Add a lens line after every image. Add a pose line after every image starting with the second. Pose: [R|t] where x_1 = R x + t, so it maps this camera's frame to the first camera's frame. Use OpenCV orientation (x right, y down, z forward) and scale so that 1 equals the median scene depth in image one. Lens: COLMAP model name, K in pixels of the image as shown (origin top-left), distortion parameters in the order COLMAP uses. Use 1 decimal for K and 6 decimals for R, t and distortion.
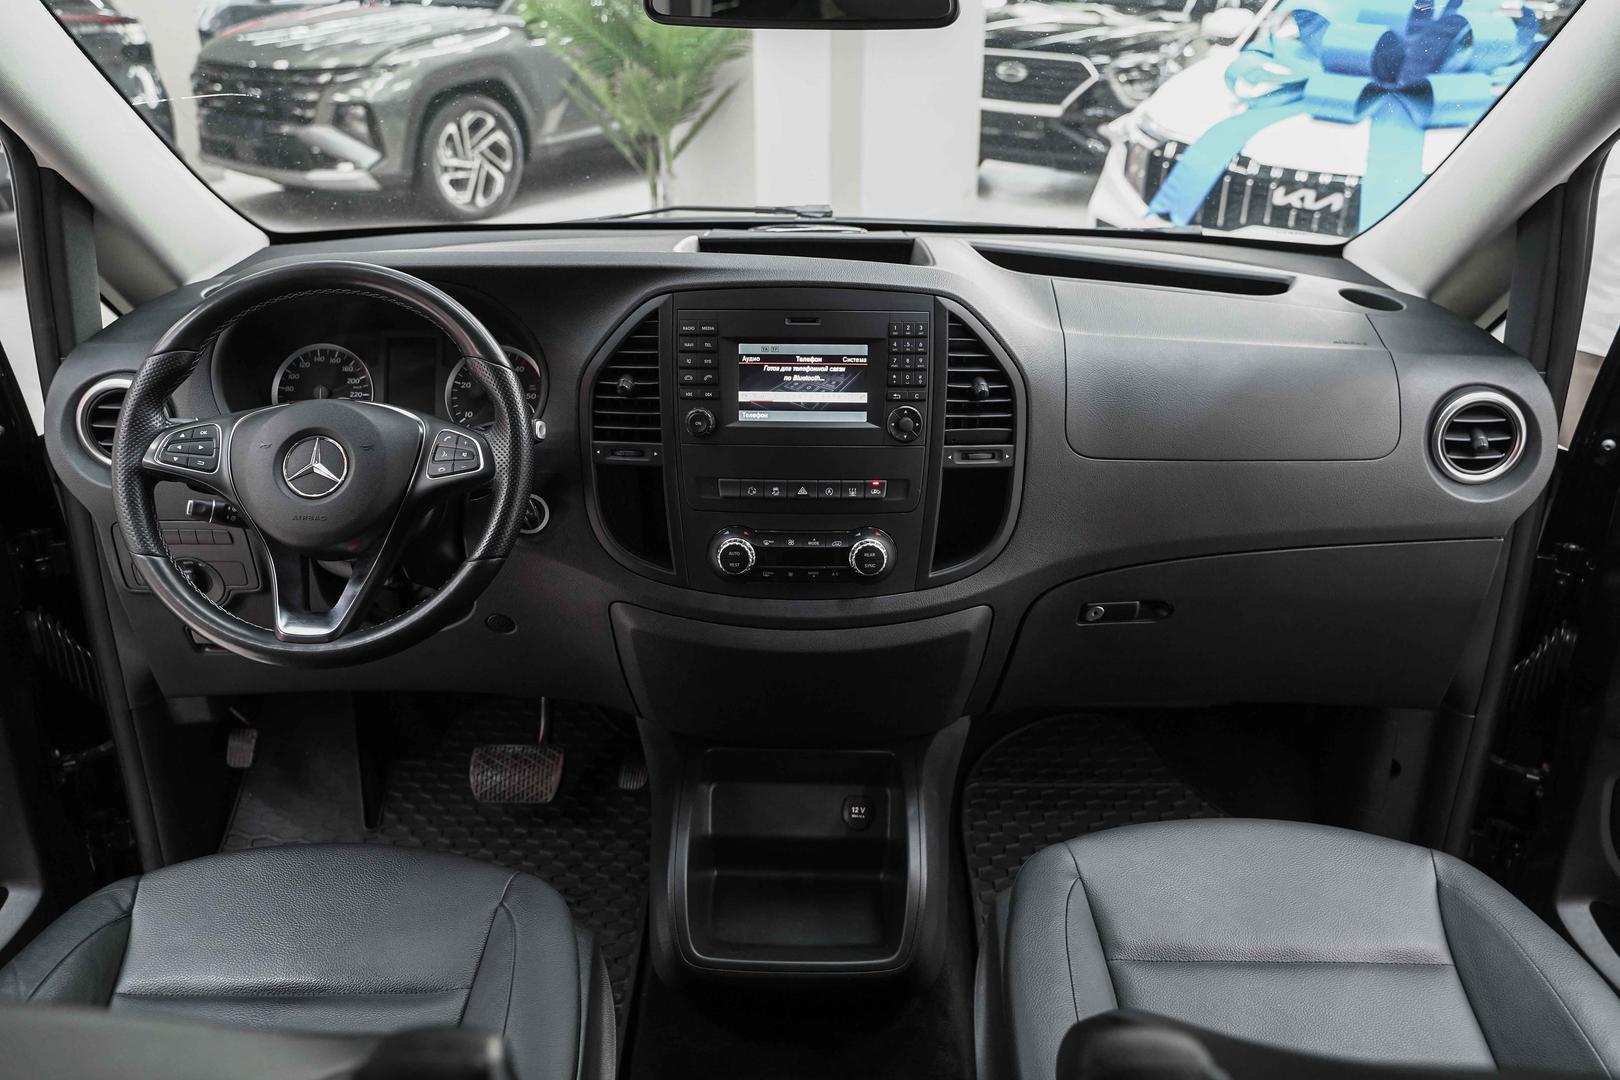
lens RADIAL K [[1396.4, 0, 809.2], [0, 1396.4, 641.4], [0, 0, 1]] dist [-0.007392, -0.002435]
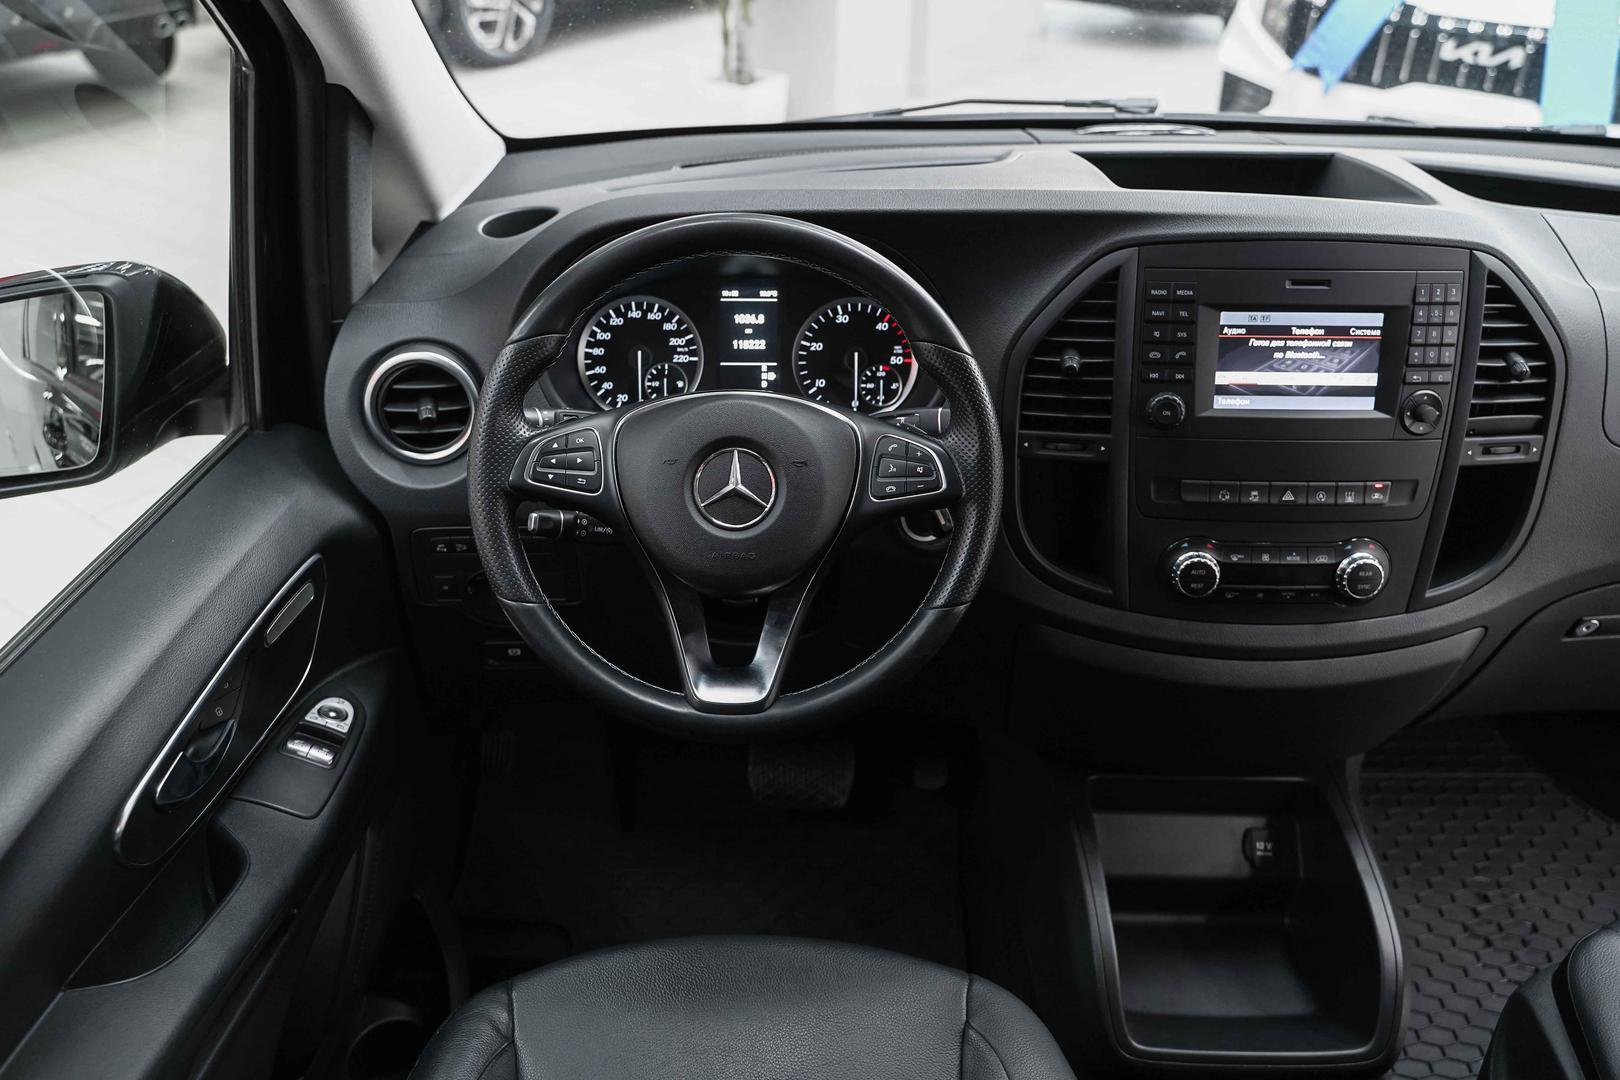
lens RADIAL K [[1396.4, 0, 809.2], [0, 1396.4, 641.4], [0, 0, 1]] dist [-0.007392, -0.002435]
pose [[0.999985, -0.004384, 0.003199, -0.282792], [0.004023, 0.994419, 0.105425, -0.109495], [-0.003643, -0.105410, 0.994422, 0.189141]]
